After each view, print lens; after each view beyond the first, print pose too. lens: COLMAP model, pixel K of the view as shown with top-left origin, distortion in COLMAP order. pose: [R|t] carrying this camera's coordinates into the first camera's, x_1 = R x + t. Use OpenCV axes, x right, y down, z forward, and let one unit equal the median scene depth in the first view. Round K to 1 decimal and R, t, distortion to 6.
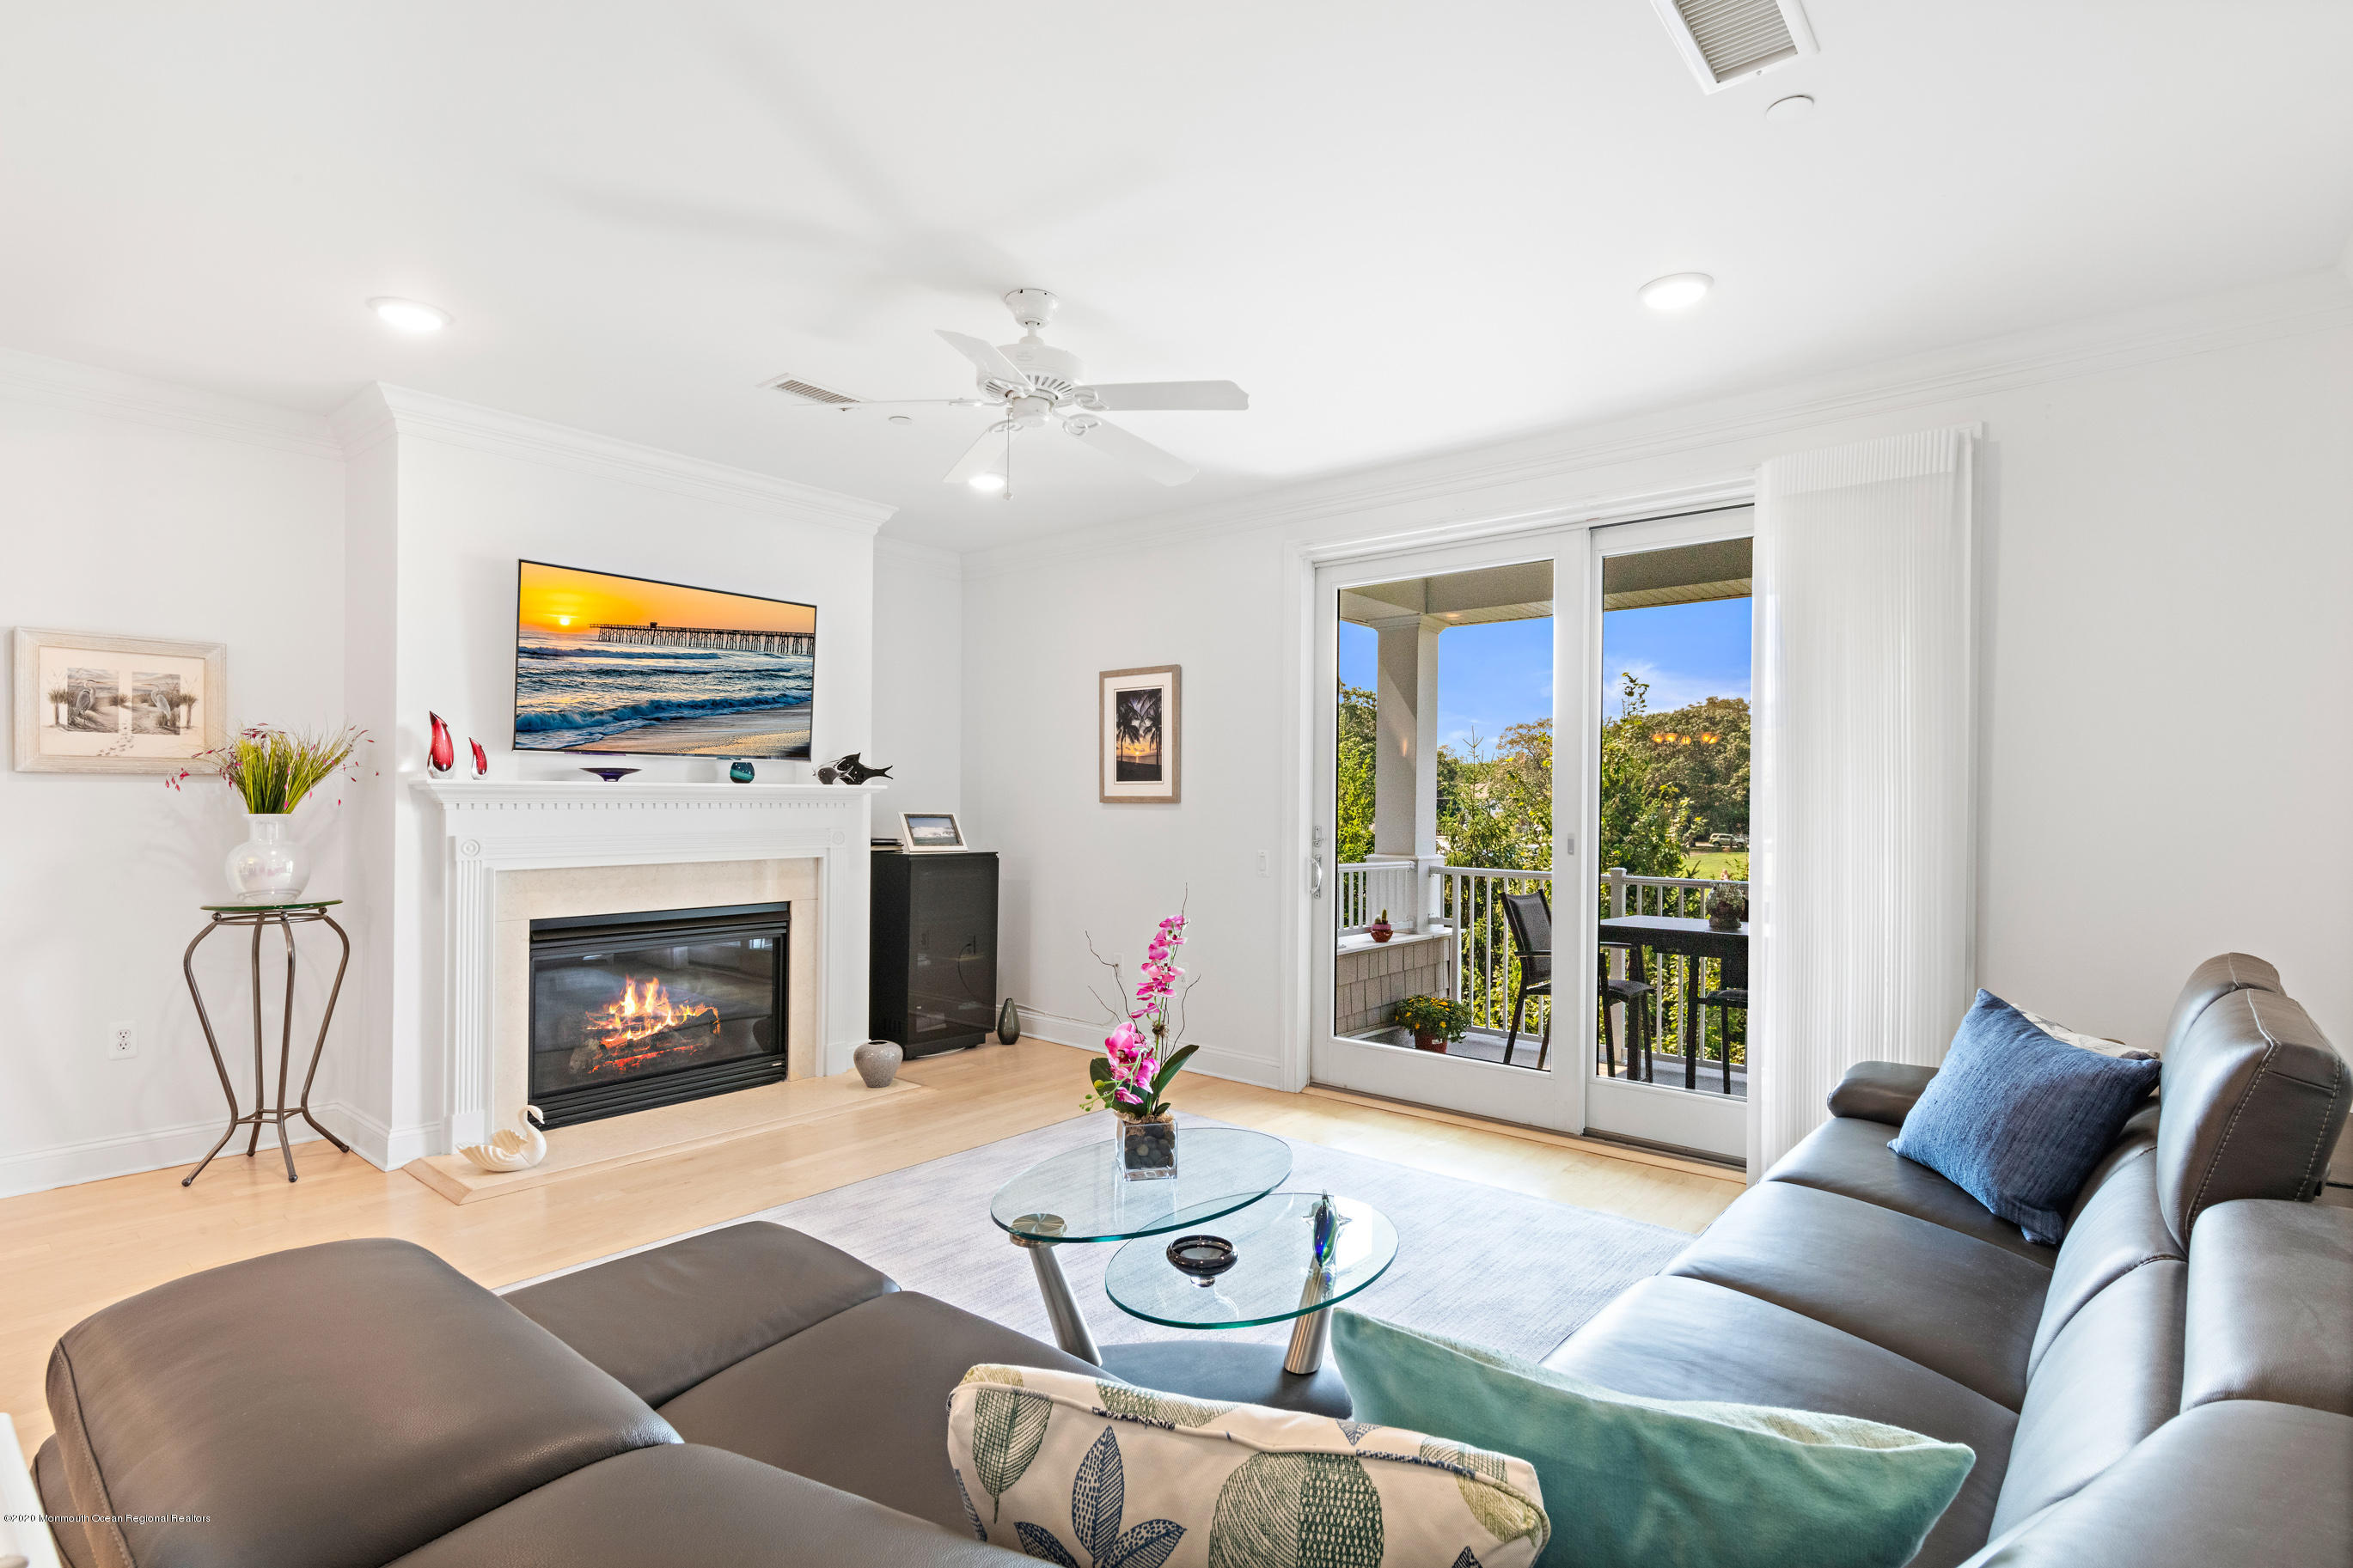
lens RADIAL K [[1140.4, 0, 1193.6], [0, 1140.4, 794.7], [0, 0, 1]] dist [0.000669, -0.000301]
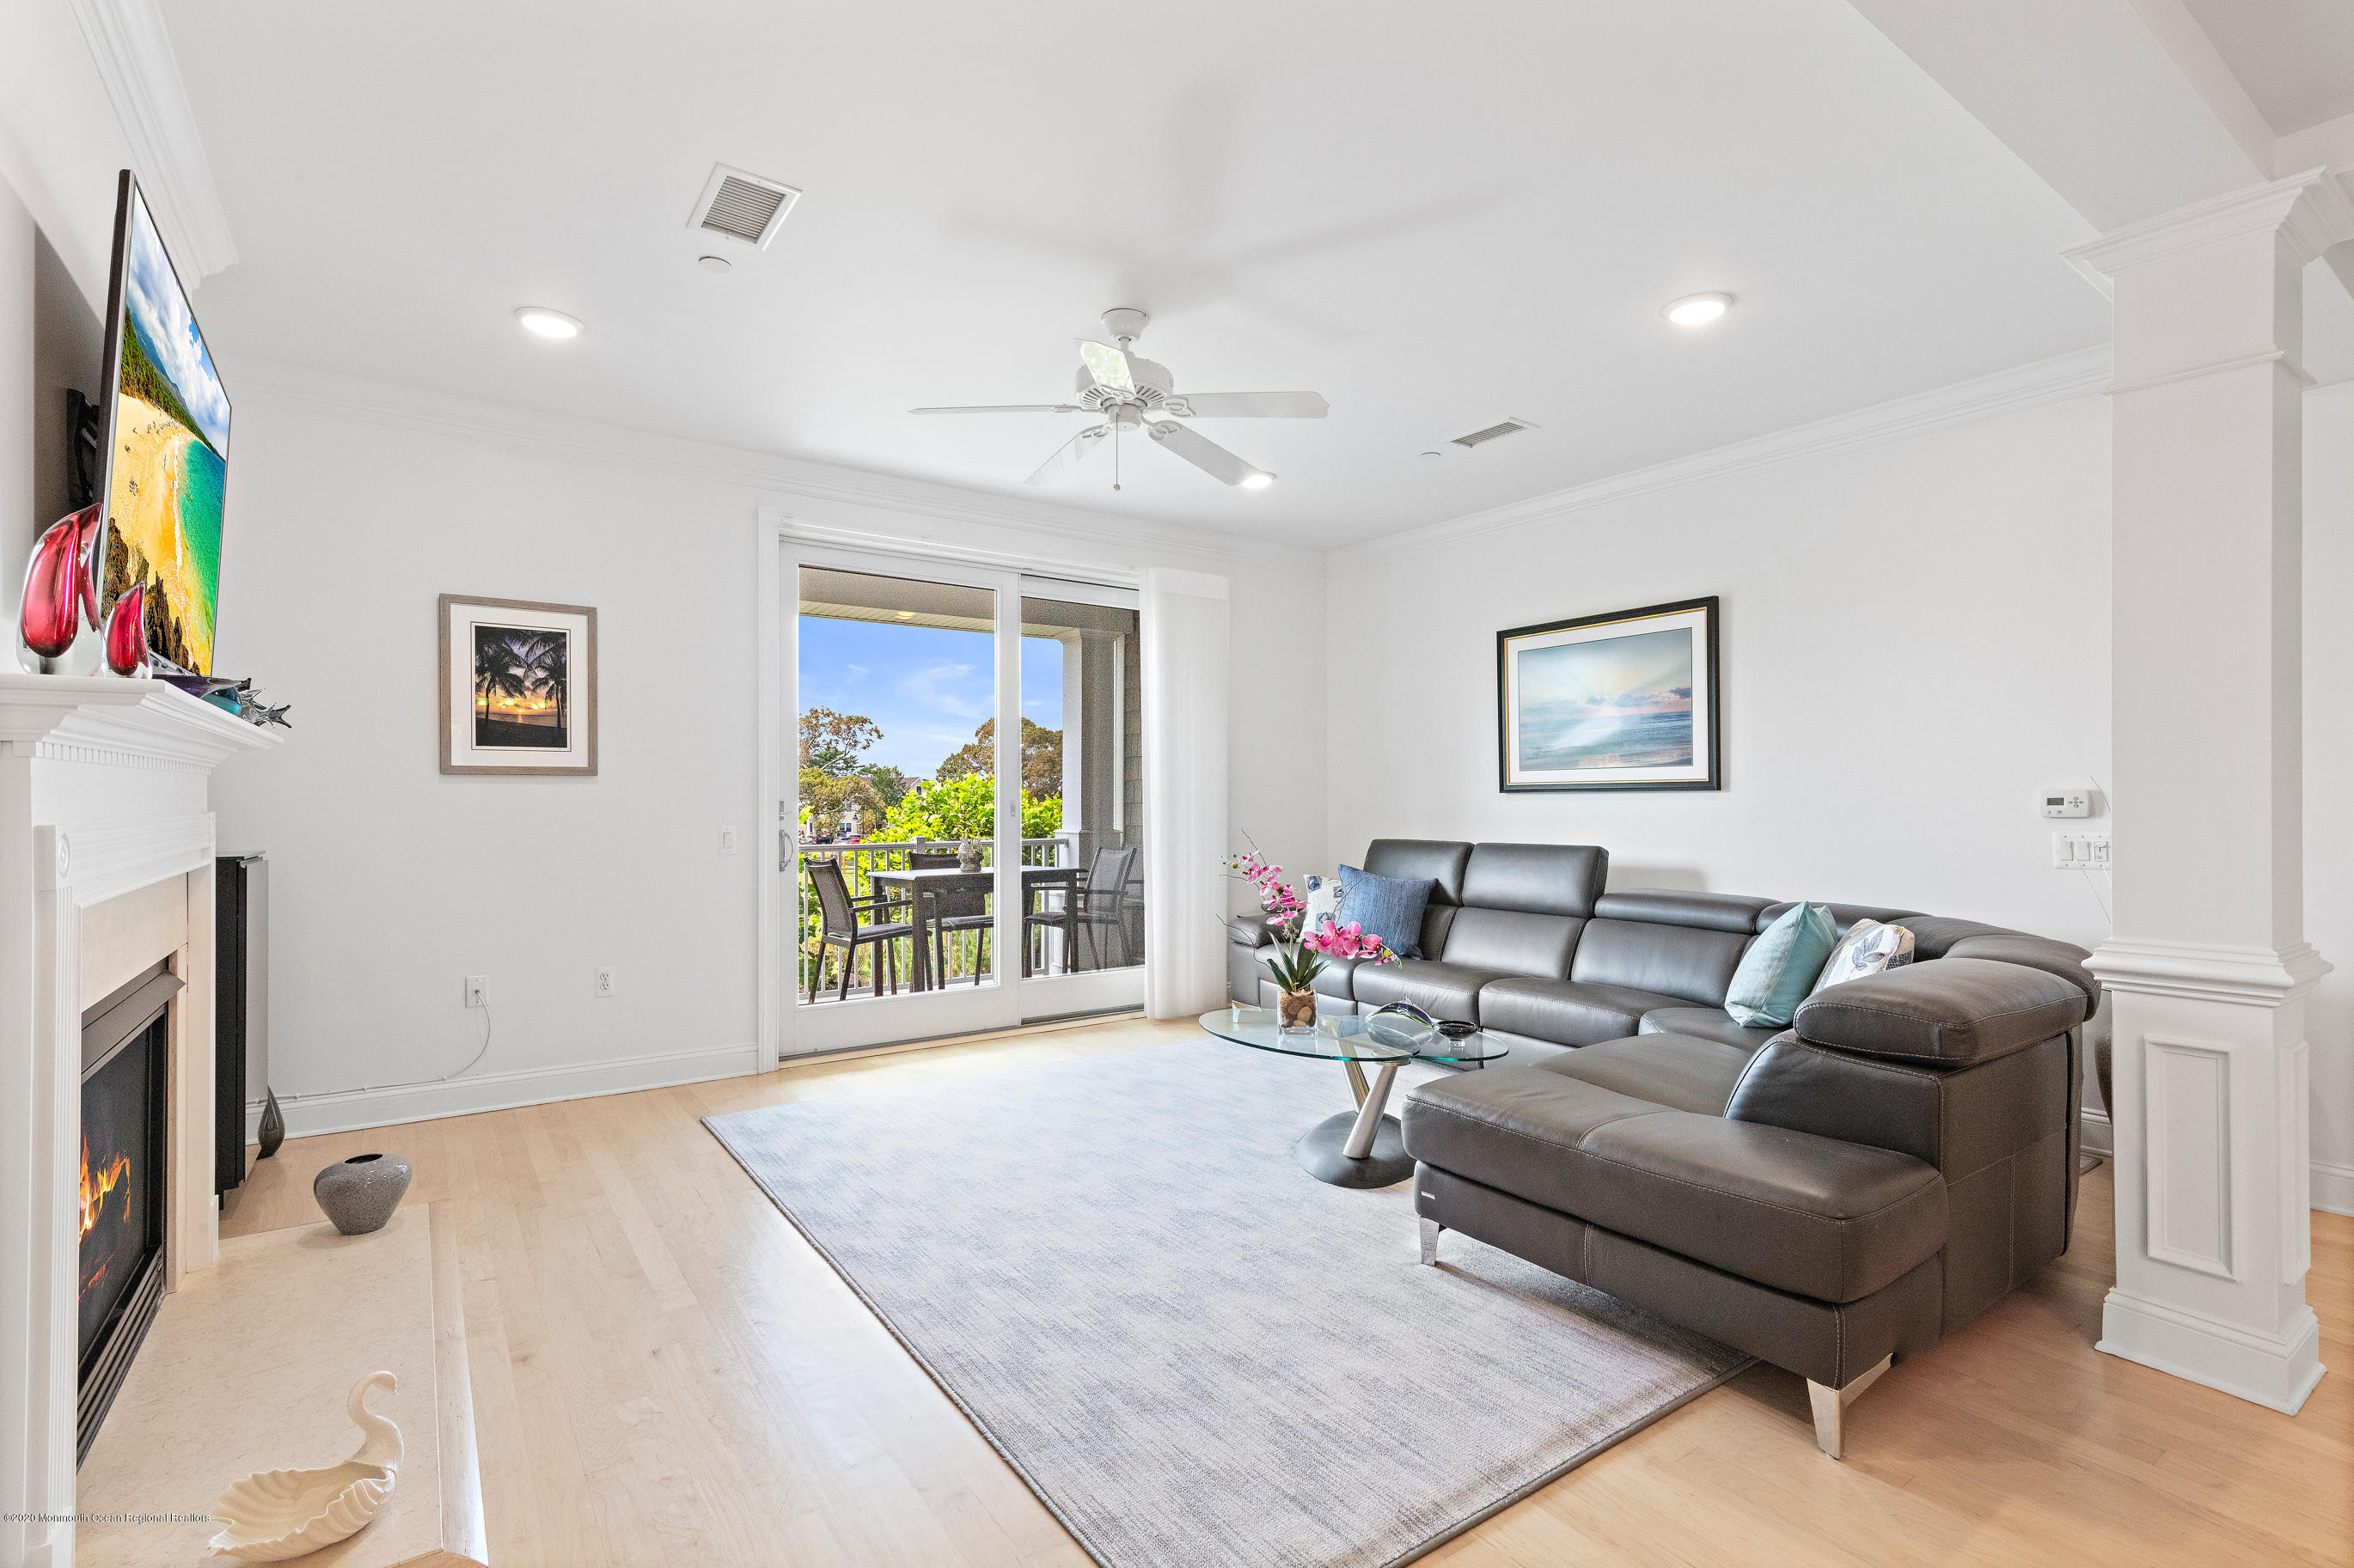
lens RADIAL K [[1083.0, 0, 1181.1], [0, 1083.0, 797.6], [0, 0, 1]] dist [0.011775, -0.000049]
pose [[0.263653, -0.006514, 0.964596, -0.708323], [-0.001306, 0.999974, 0.007110, 0.018578], [-0.964617, -0.003135, 0.263637, 0.410511]]
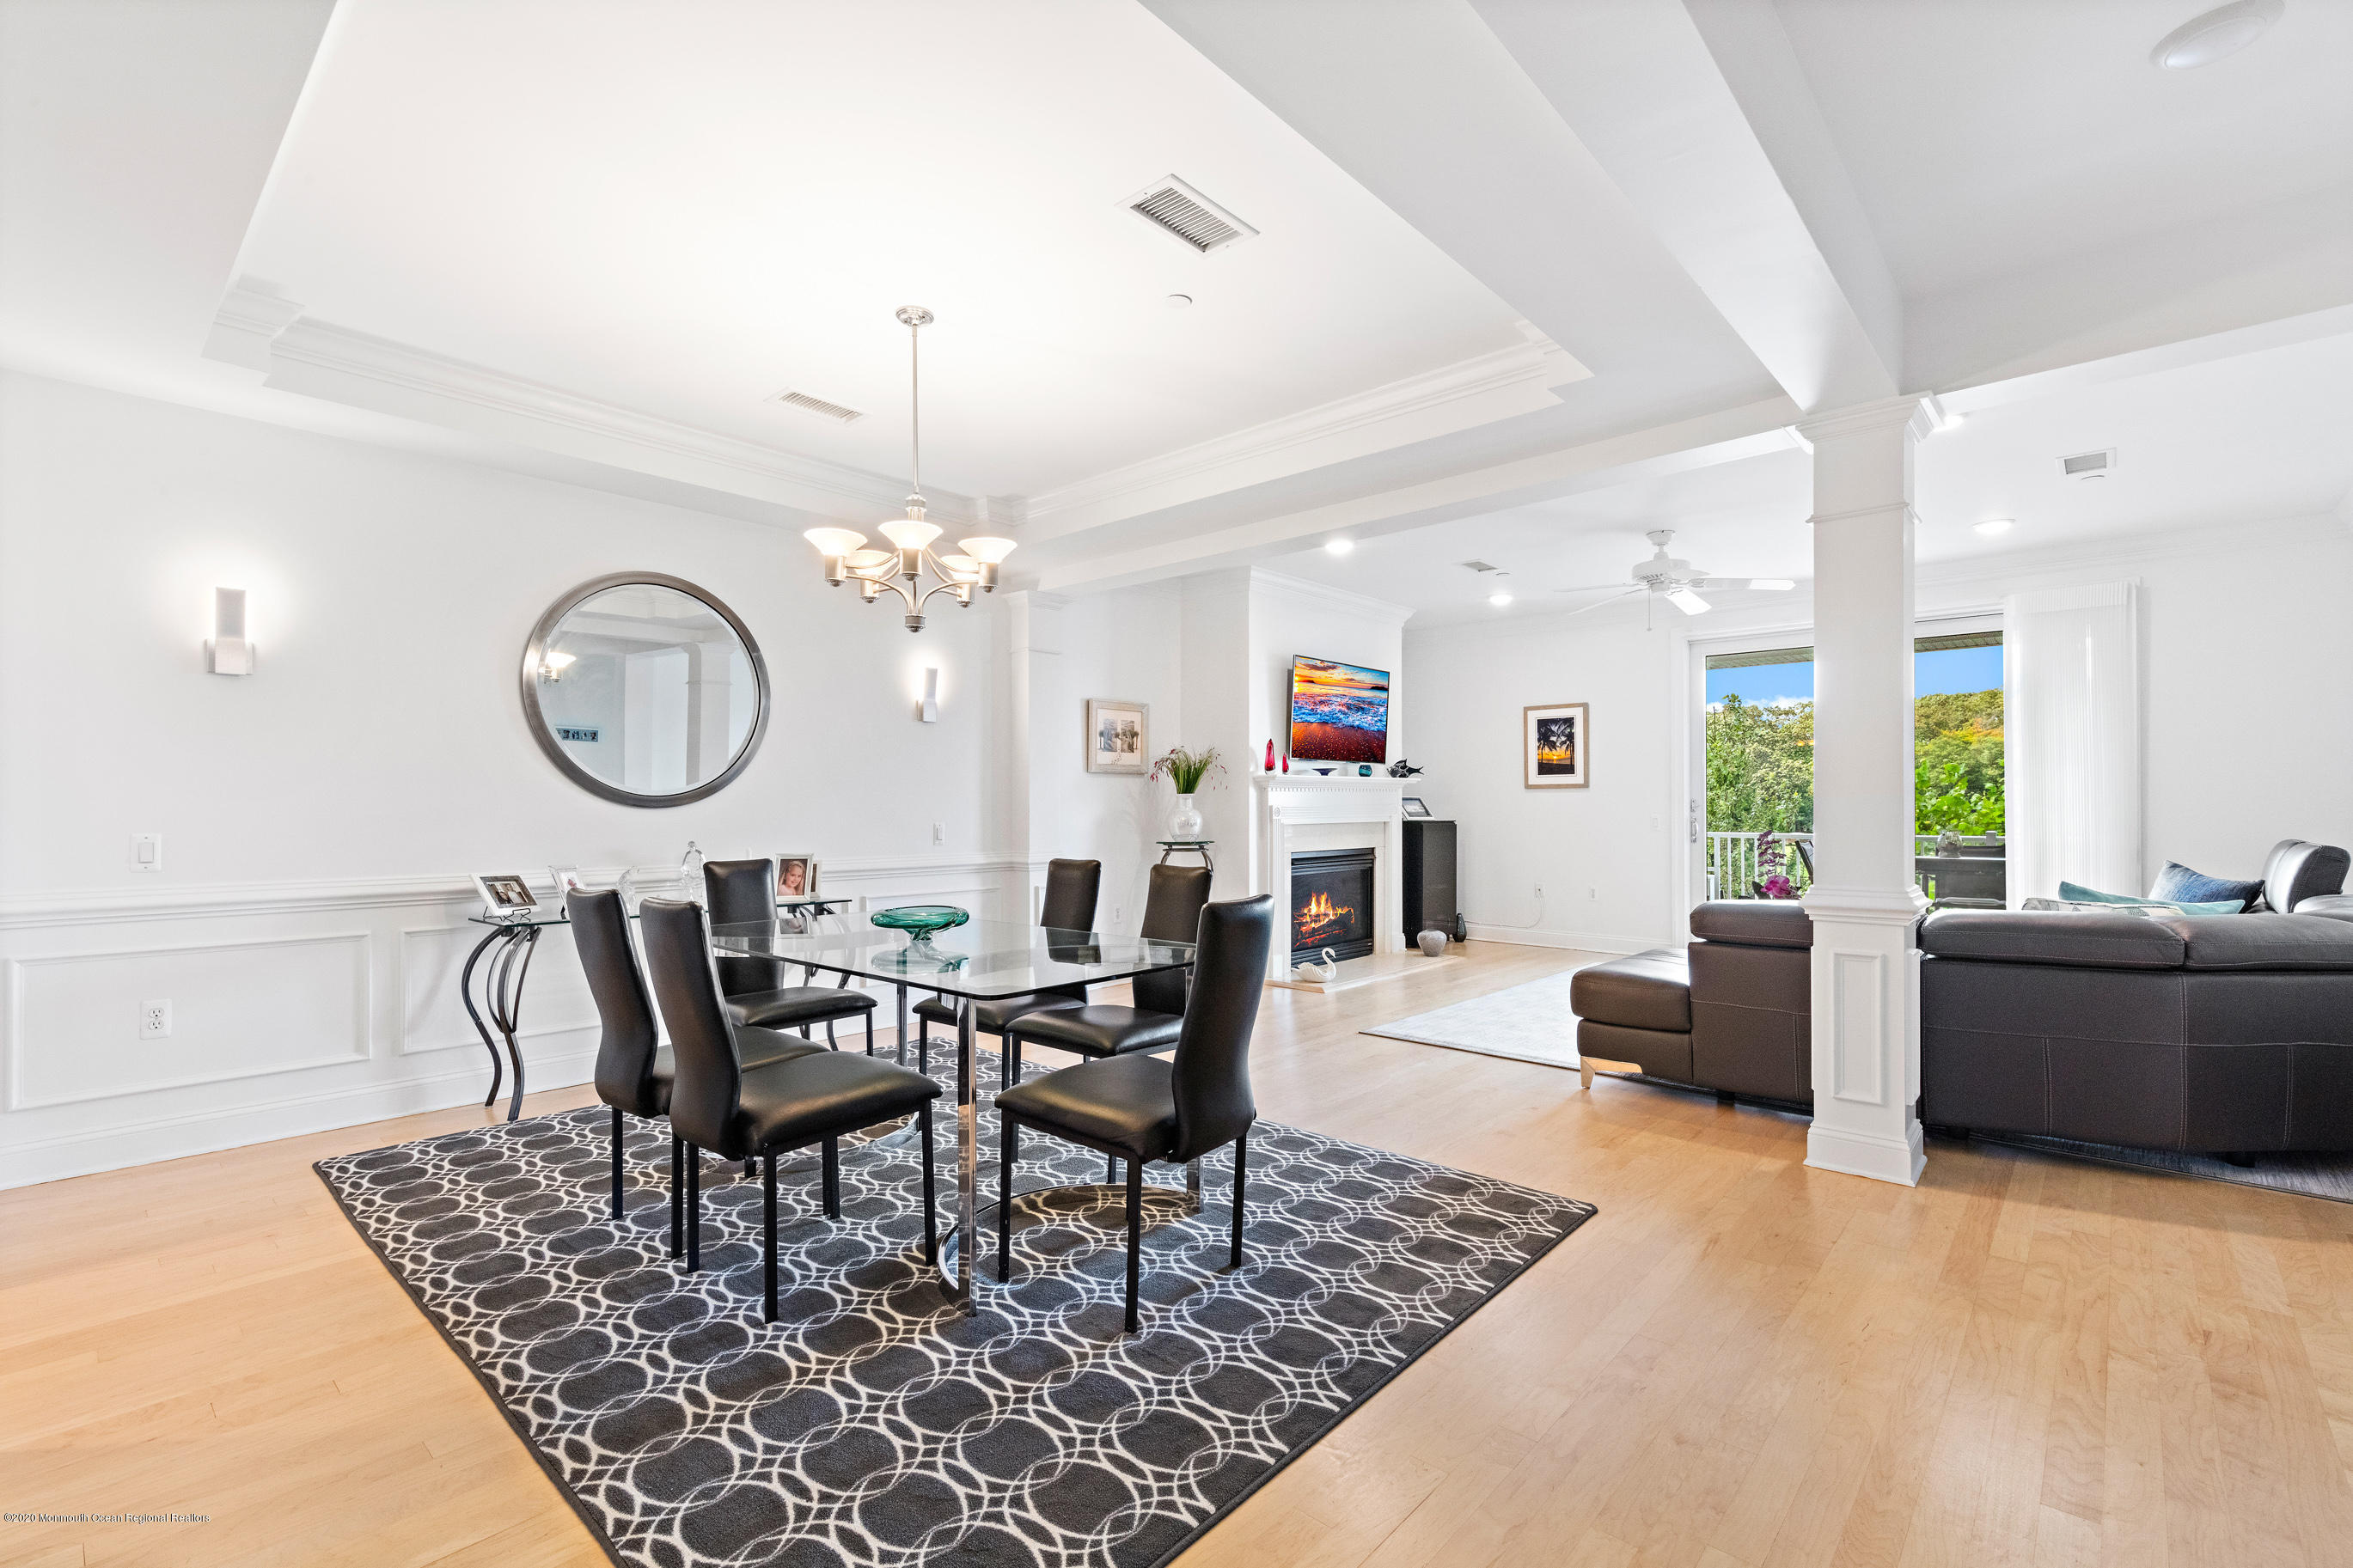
lens RADIAL K [[1051.4, 0, 1178.3], [0, 1051.4, 795.1], [0, 0, 1]] dist [0.003758, 0.000532]
pose [[0.998804, -0.011347, -0.047567, -0.562193], [0.011060, 0.999919, -0.006297, 0.022530], [0.047635, 0.005763, 0.998848, -0.560545]]
